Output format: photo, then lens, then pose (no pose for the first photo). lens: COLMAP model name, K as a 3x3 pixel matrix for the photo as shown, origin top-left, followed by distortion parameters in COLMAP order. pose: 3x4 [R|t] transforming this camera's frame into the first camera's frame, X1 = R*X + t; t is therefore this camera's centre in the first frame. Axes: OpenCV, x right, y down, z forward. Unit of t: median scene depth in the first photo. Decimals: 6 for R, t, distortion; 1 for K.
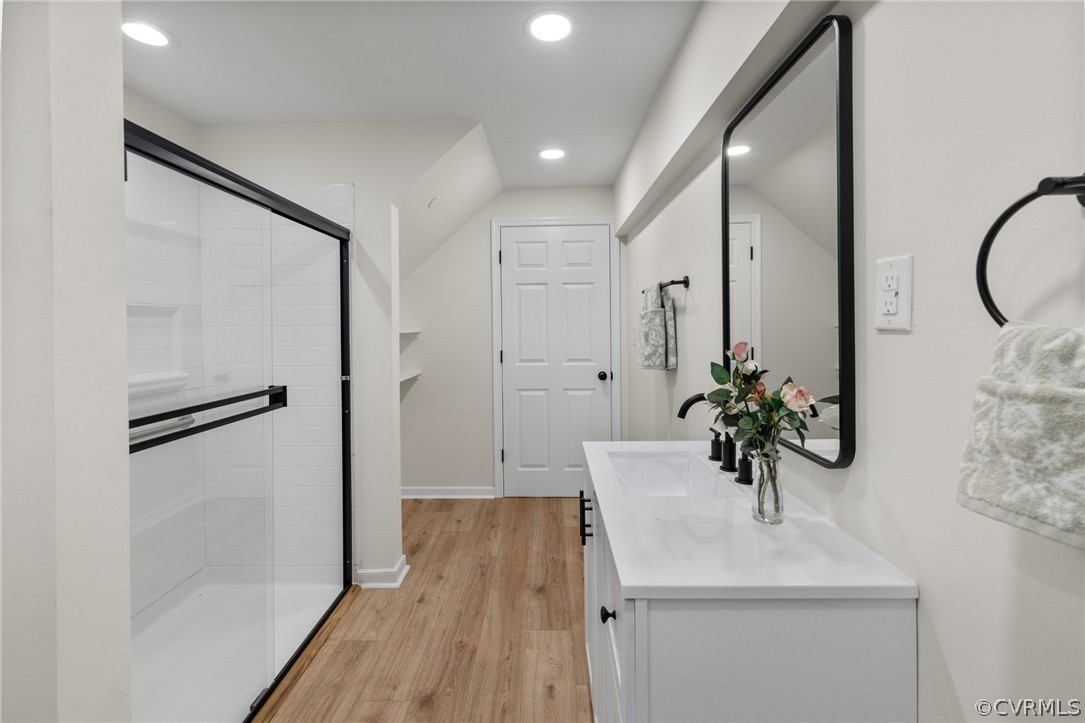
lens RADIAL K [[470.1, 0, 538.2], [0, 470.1, 324.3], [0, 0, 1]] dist [0.001764, 0.000000]
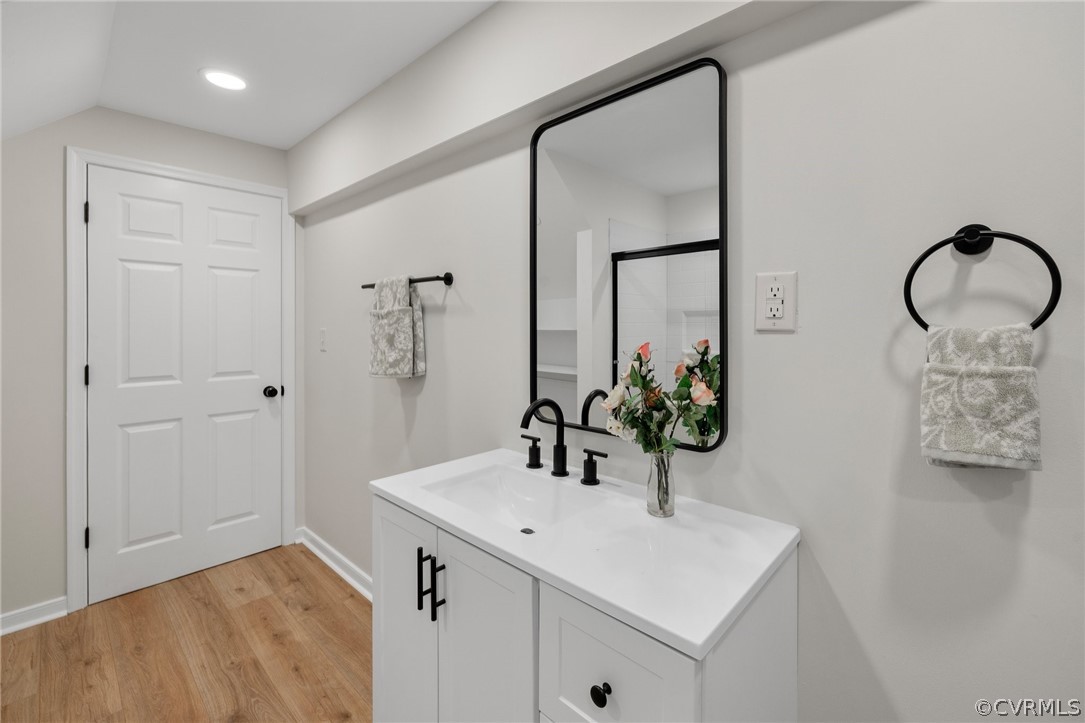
lens RADIAL K [[470.1, 0, 538.2], [0, 470.1, 324.3], [0, 0, 1]] dist [0.001764, 0.000000]
pose [[0.665551, 0.016167, 0.746178, -0.229337], [-0.010020, 0.999869, -0.012726, 0.006774], [-0.746286, 0.000993, 0.665625, 0.245303]]
